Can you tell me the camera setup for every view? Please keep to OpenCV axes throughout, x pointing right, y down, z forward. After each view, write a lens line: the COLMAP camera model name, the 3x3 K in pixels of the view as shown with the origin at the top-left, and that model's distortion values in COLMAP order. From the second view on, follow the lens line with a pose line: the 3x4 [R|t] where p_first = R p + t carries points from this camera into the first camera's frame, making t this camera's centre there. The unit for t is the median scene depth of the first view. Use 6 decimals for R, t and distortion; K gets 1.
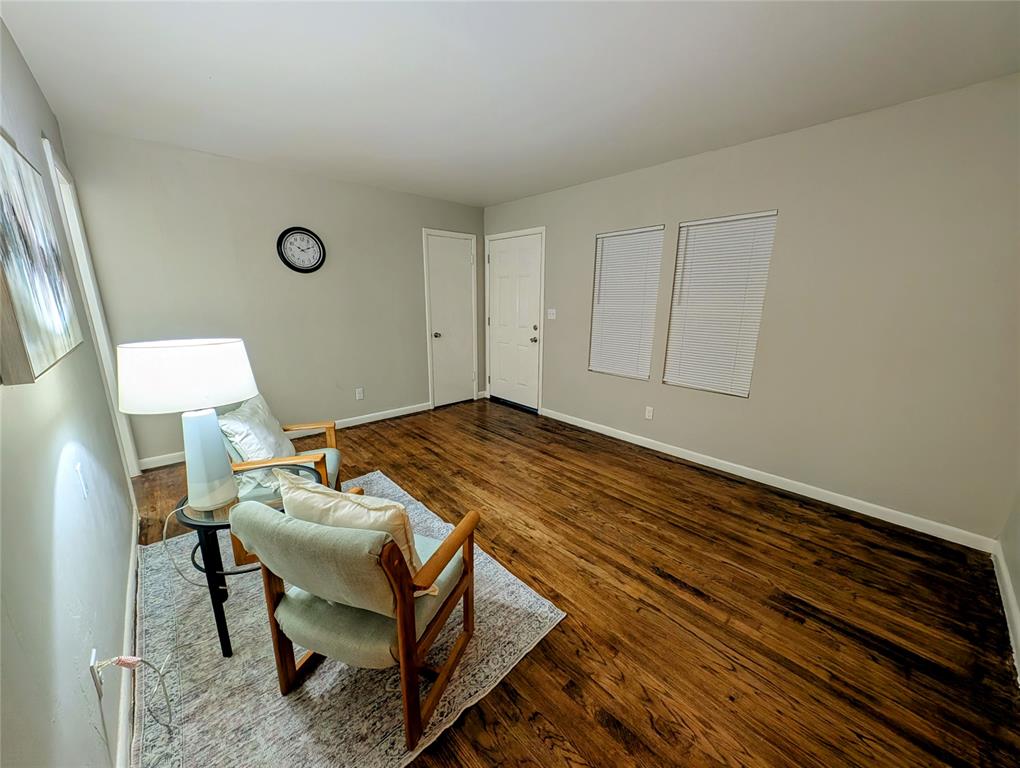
lens RADIAL K [[382.2, 0, 513.7], [0, 382.2, 384.3], [0, 0, 1]] dist [-0.000395, -0.000449]
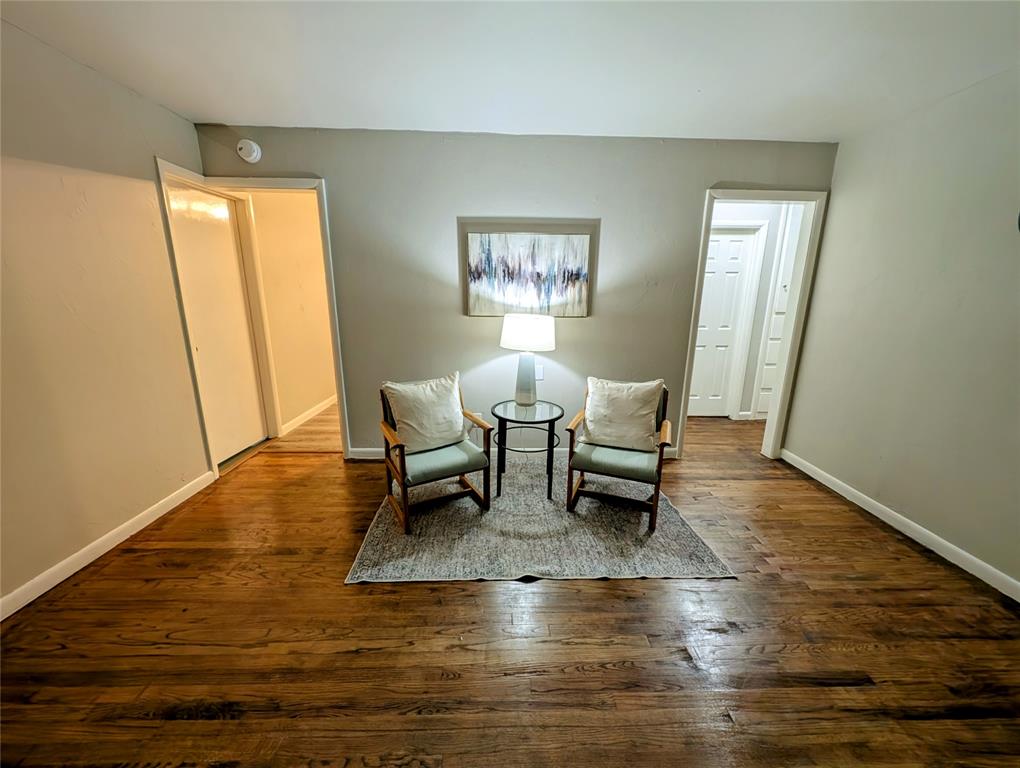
lens RADIAL K [[382.2, 0, 513.7], [0, 382.2, 384.3], [0, 0, 1]] dist [-0.000395, -0.000449]
pose [[-0.661775, 0.158080, -0.732847, 0.446383], [-0.187604, 0.911498, 0.366027, -0.332898], [0.725850, 0.379712, -0.573550, 1.493209]]
